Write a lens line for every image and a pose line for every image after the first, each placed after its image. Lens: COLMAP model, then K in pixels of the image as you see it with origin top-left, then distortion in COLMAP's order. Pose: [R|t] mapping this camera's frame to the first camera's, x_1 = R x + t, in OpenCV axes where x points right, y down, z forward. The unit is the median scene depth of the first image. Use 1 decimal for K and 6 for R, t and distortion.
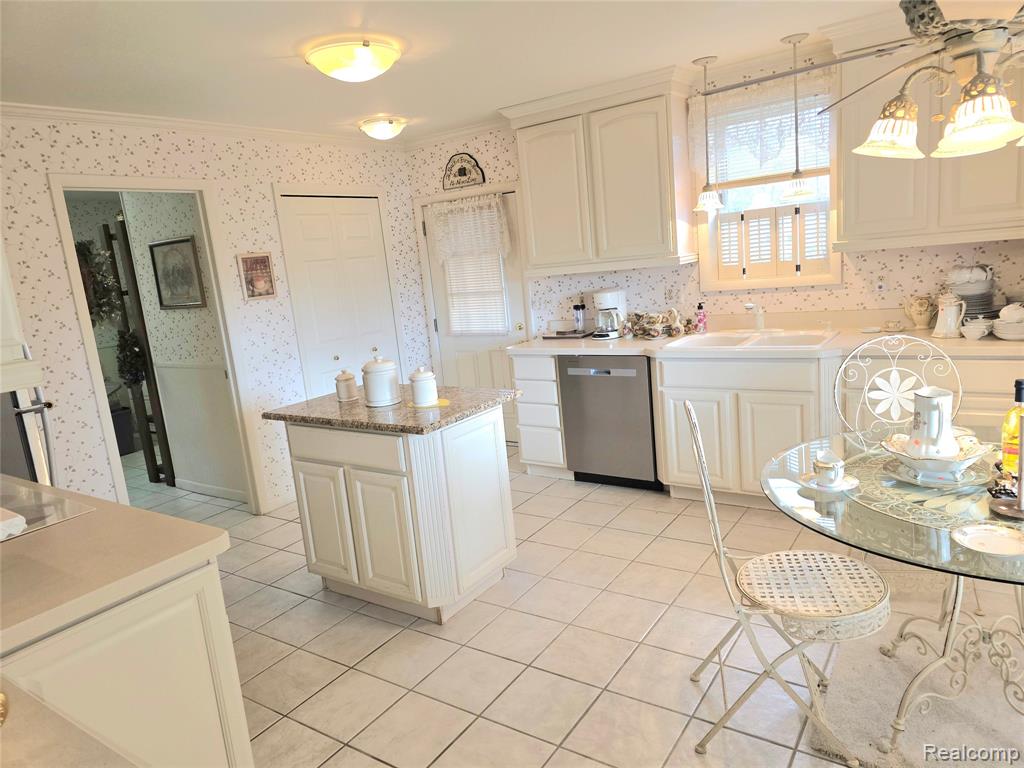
lens RADIAL K [[682.6, 0, 511.7], [0, 682.6, 385.9], [0, 0, 1]] dist [0.065183, -0.054188]
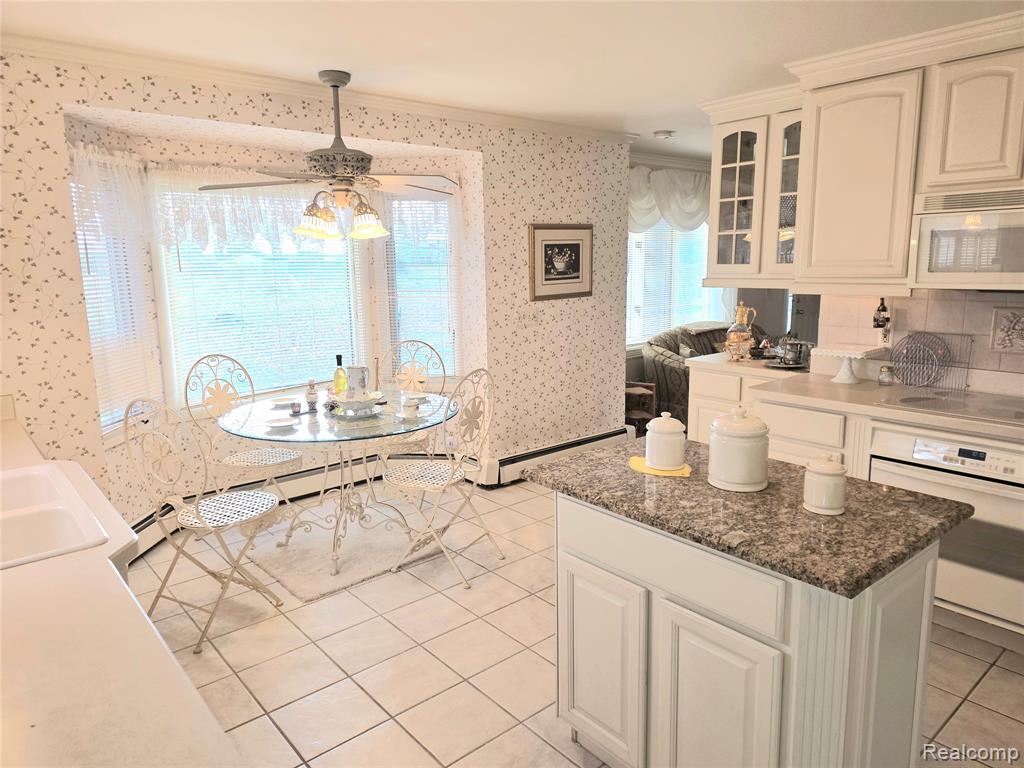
lens RADIAL K [[682.6, 0, 509.9], [0, 682.6, 383.9], [0, 0, 1]] dist [0.065183, -0.054188]
pose [[-0.958618, 0.061806, 0.277905, -0.132075], [0.157272, 0.928649, 0.335972, -0.236976], [-0.237311, 0.365776, -0.899940, 1.238662]]
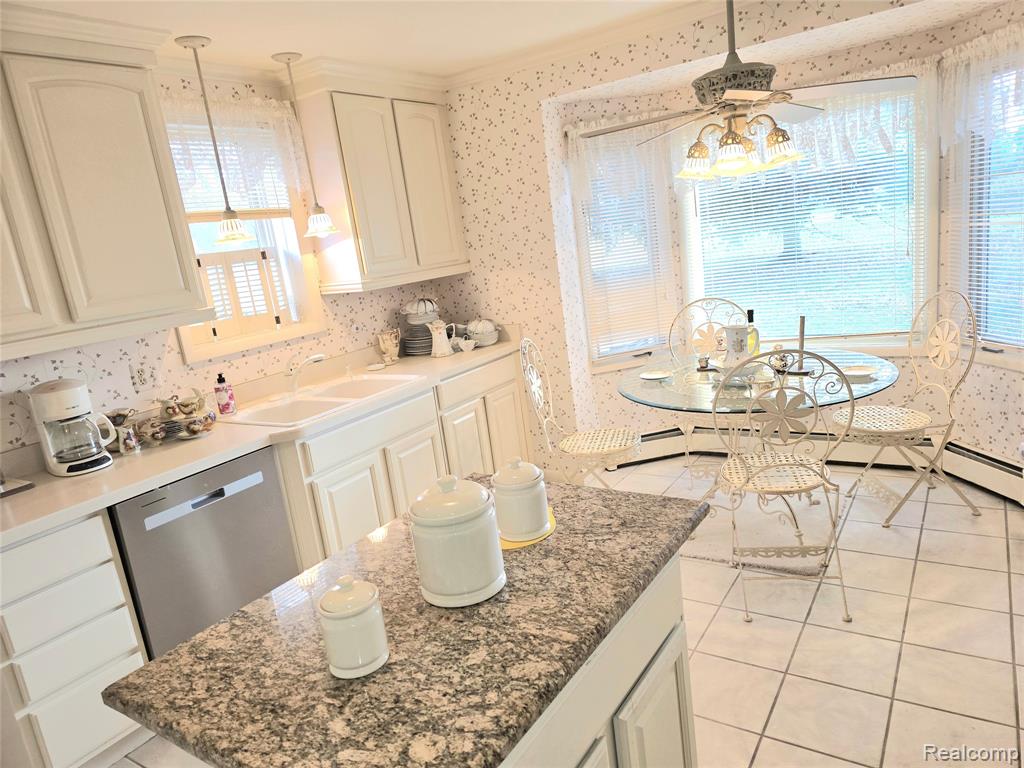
lens RADIAL K [[682.6, 0, 517.1], [0, 682.6, 388.5], [0, 0, 1]] dist [0.065183, -0.054188]
pose [[-0.005706, -0.124941, 0.992148, -0.460352], [0.318280, 0.940340, 0.120247, -0.098905], [-0.947980, 0.316467, 0.034400, 0.717240]]
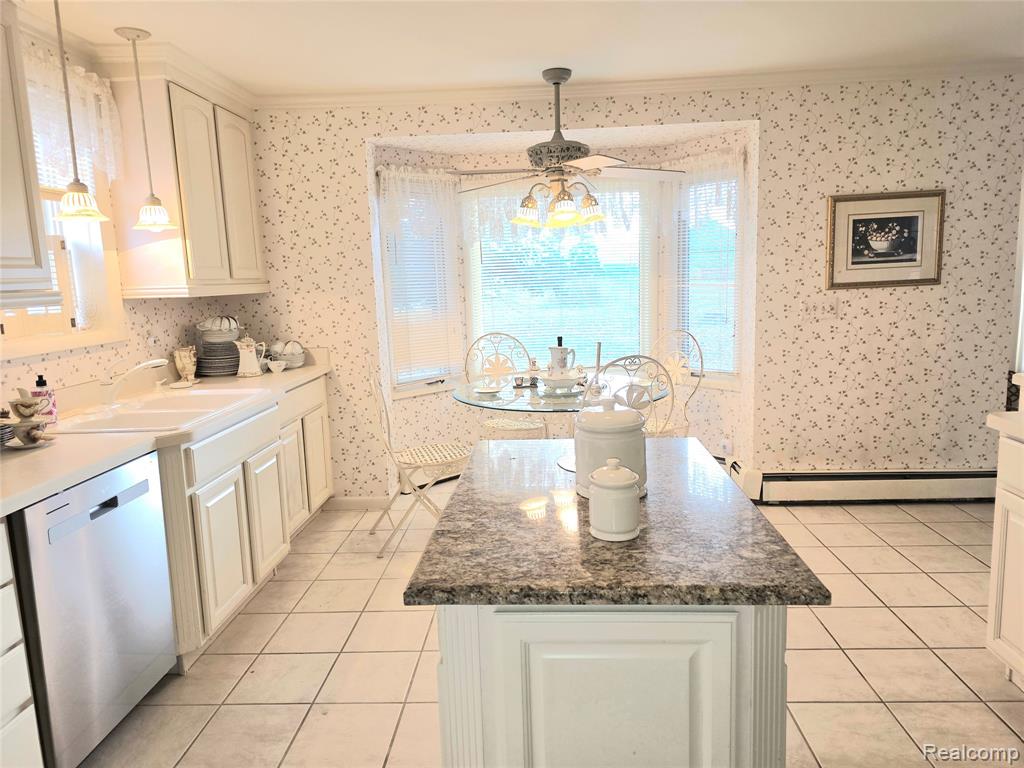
lens RADIAL K [[682.6, 0, 515.9], [0, 682.6, 376.9], [0, 0, 1]] dist [0.065183, -0.054188]
pose [[-0.517963, -0.011496, 0.855326, -0.456088], [0.247821, 0.955011, 0.162909, -0.120703], [-0.818718, 0.296349, -0.491812, 1.002568]]
